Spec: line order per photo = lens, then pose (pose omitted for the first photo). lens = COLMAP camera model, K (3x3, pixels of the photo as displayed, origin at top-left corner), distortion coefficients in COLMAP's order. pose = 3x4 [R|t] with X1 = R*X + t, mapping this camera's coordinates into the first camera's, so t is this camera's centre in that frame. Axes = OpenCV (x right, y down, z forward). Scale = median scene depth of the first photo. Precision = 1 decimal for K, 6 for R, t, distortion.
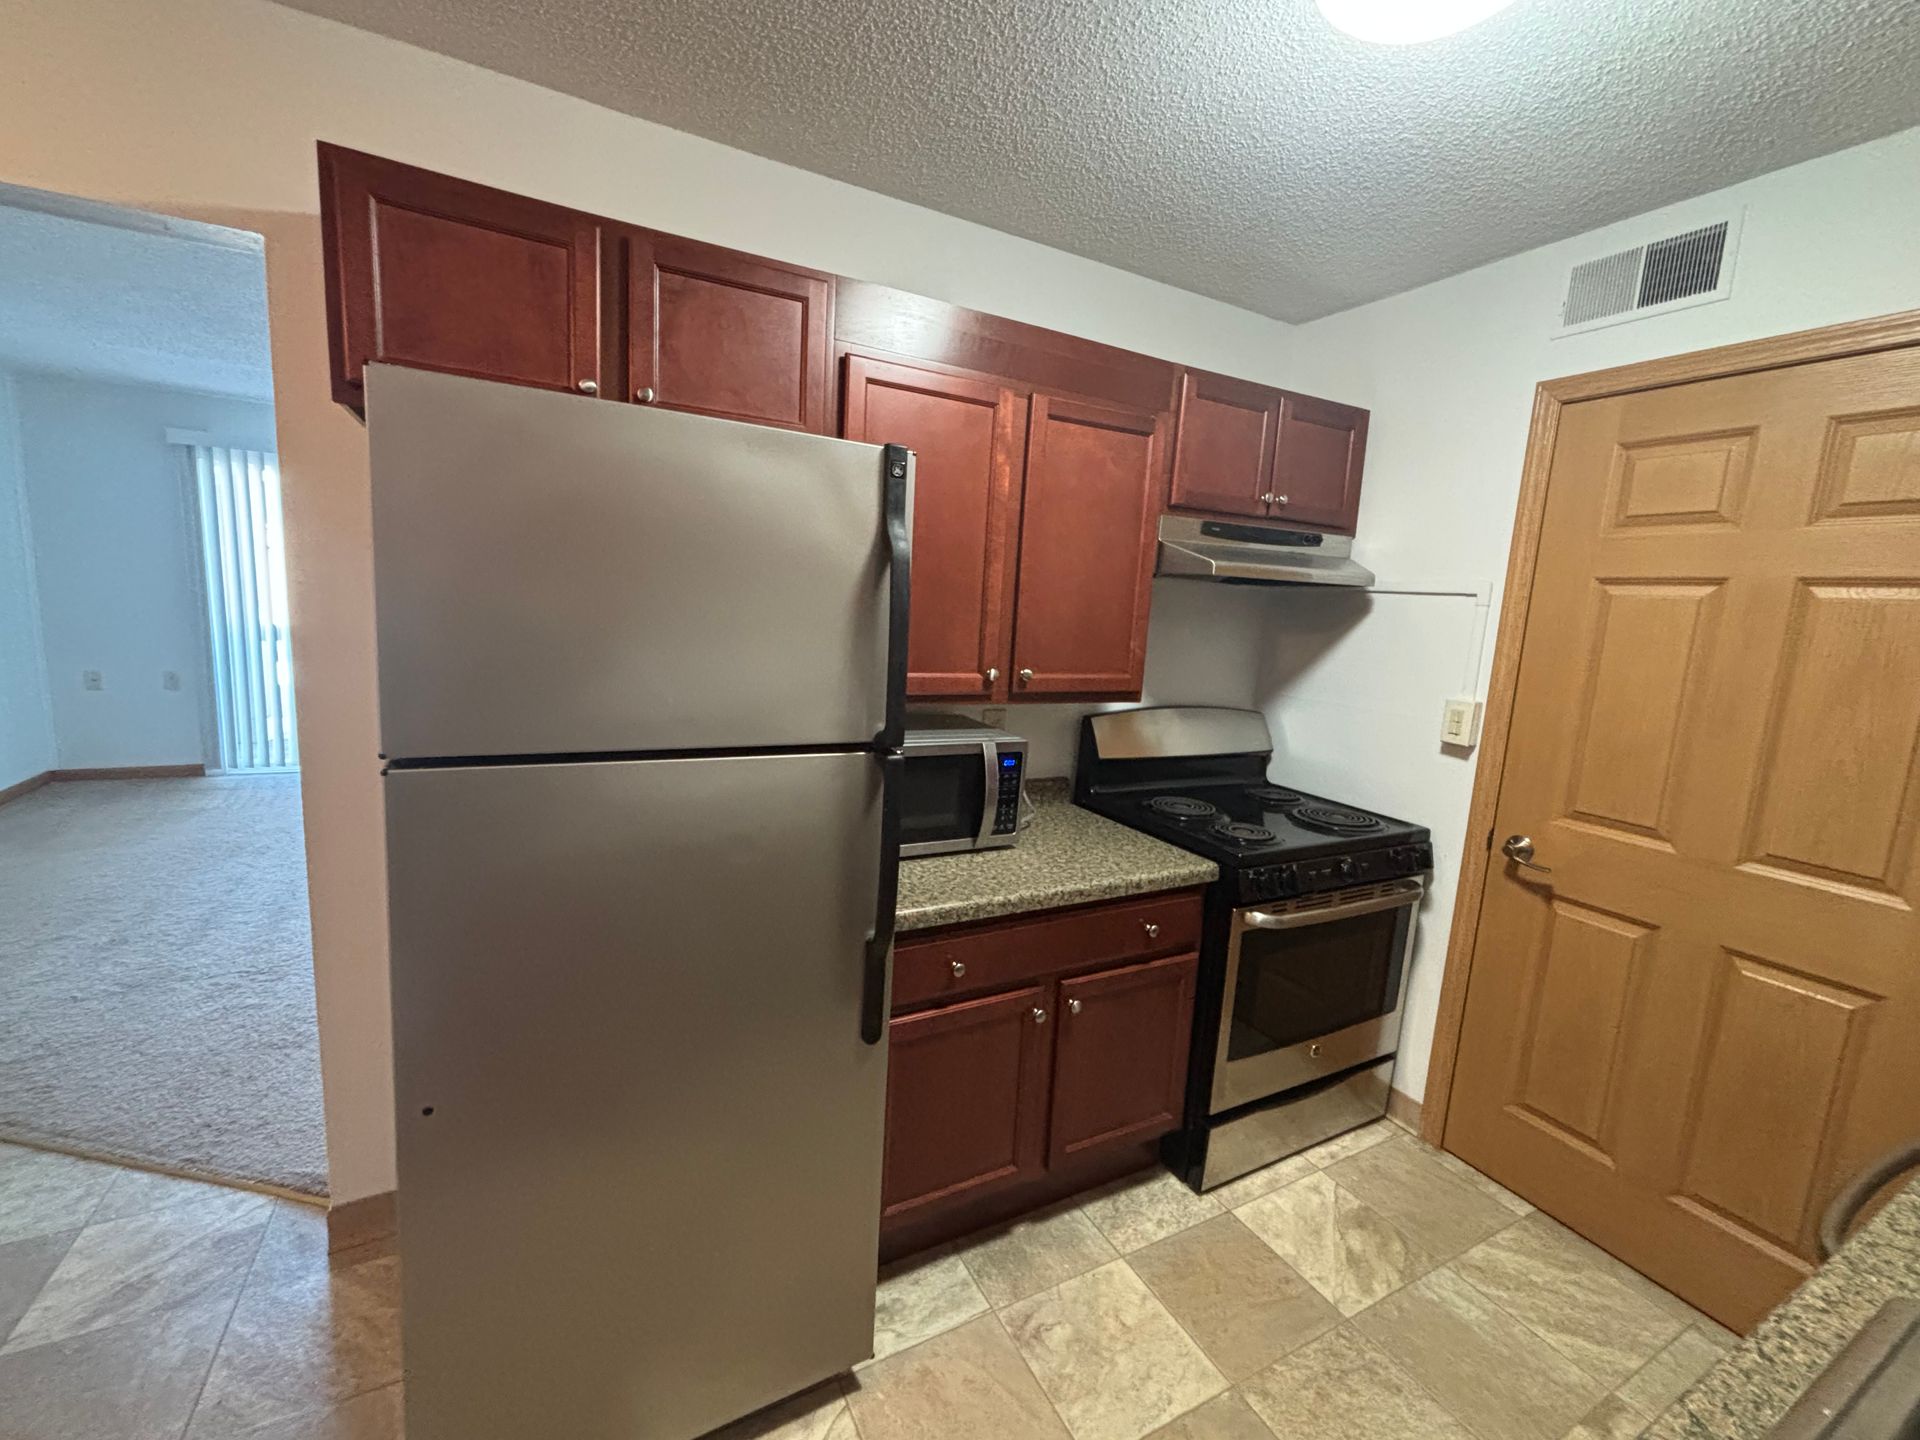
lens RADIAL K [[784.9, 0, 960.0], [0, 784.9, 720.0], [0, 0, 1]] dist [0.000648, -0.000184]
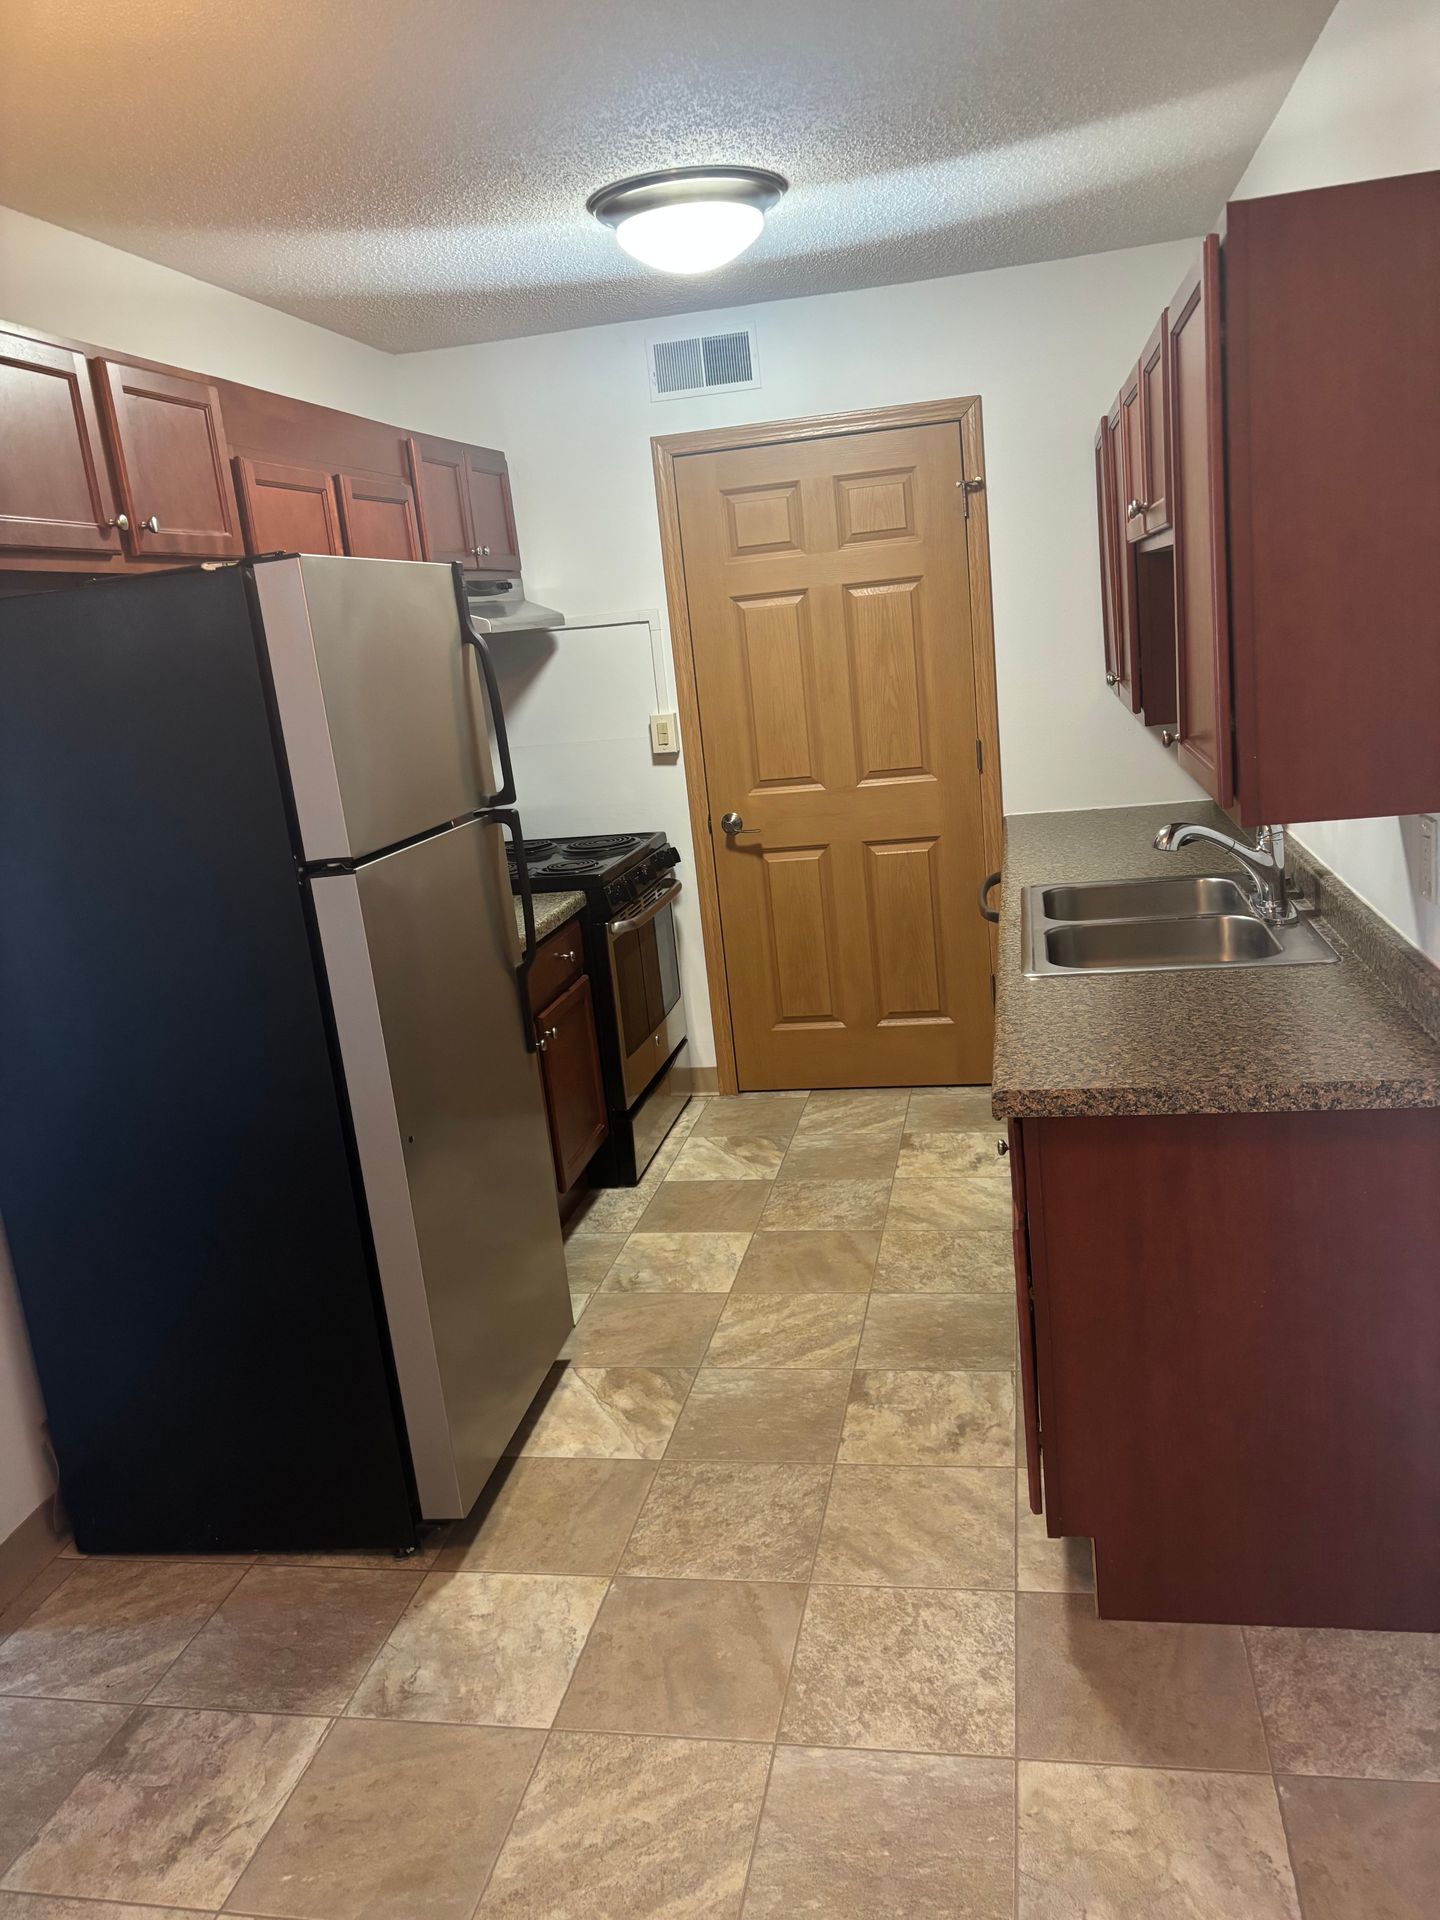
lens RADIAL K [[1430.7, 0, 720.0], [0, 1430.7, 960.0], [0, 0, 1]] dist [0.029491, -0.009690]
pose [[0.609803, -0.278947, 0.741841, -1.074240], [0.248943, 0.956057, 0.154861, 0.015187], [-0.752441, 0.090241, 0.652449, -0.457506]]
